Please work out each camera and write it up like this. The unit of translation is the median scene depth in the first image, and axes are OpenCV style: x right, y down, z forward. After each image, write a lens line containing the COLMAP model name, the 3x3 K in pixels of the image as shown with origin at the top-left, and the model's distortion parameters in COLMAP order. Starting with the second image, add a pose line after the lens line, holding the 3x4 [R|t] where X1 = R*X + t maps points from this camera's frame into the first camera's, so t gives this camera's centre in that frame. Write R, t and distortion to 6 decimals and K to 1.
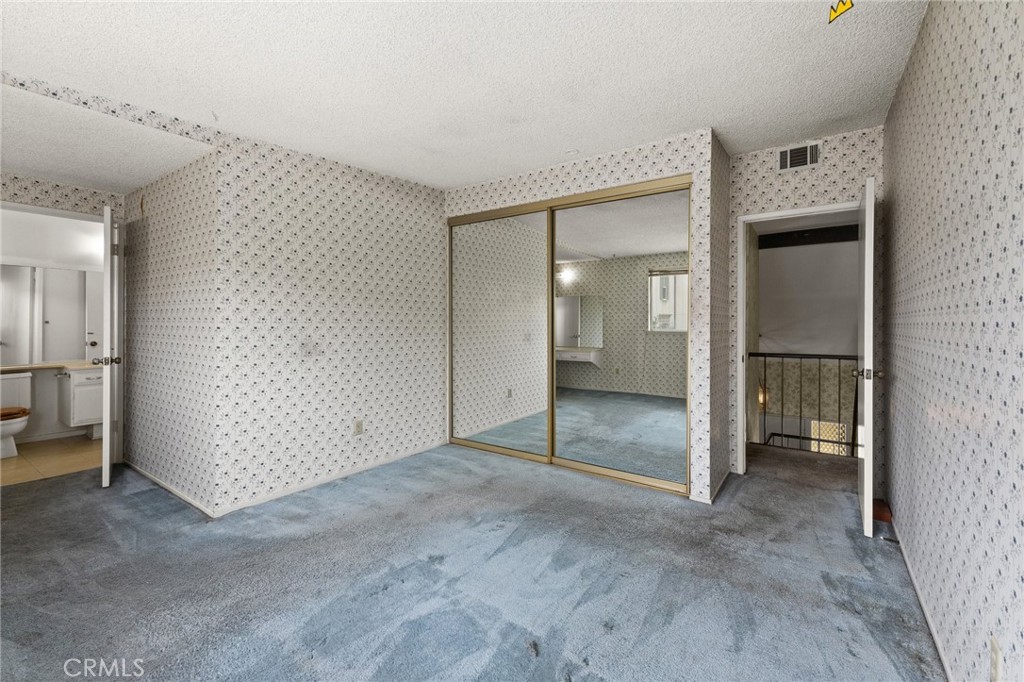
lens RADIAL K [[424.1, 0, 515.5], [0, 424.1, 323.3], [0, 0, 1]] dist [0.001182, 0.000100]
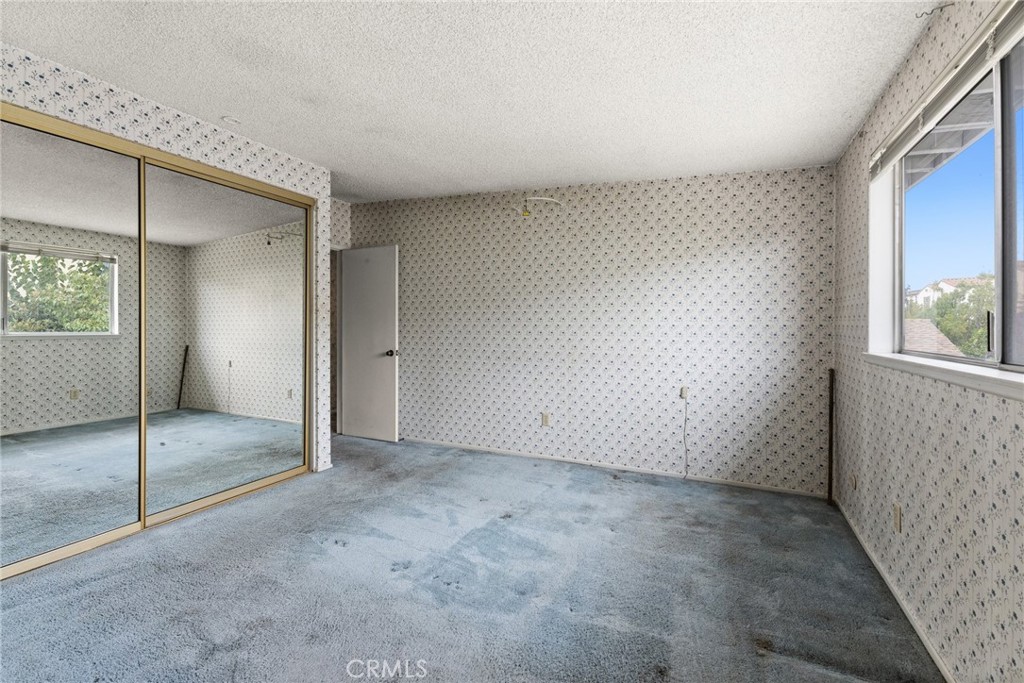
lens RADIAL K [[424.1, 0, 512.1], [0, 424.1, 331.6], [0, 0, 1]] dist [0.001182, 0.000100]
pose [[-0.151606, -0.015392, 0.988321, -1.018313], [-0.003090, 0.999881, 0.015098, -0.003861], [-0.988436, -0.000765, -0.151635, 0.761094]]
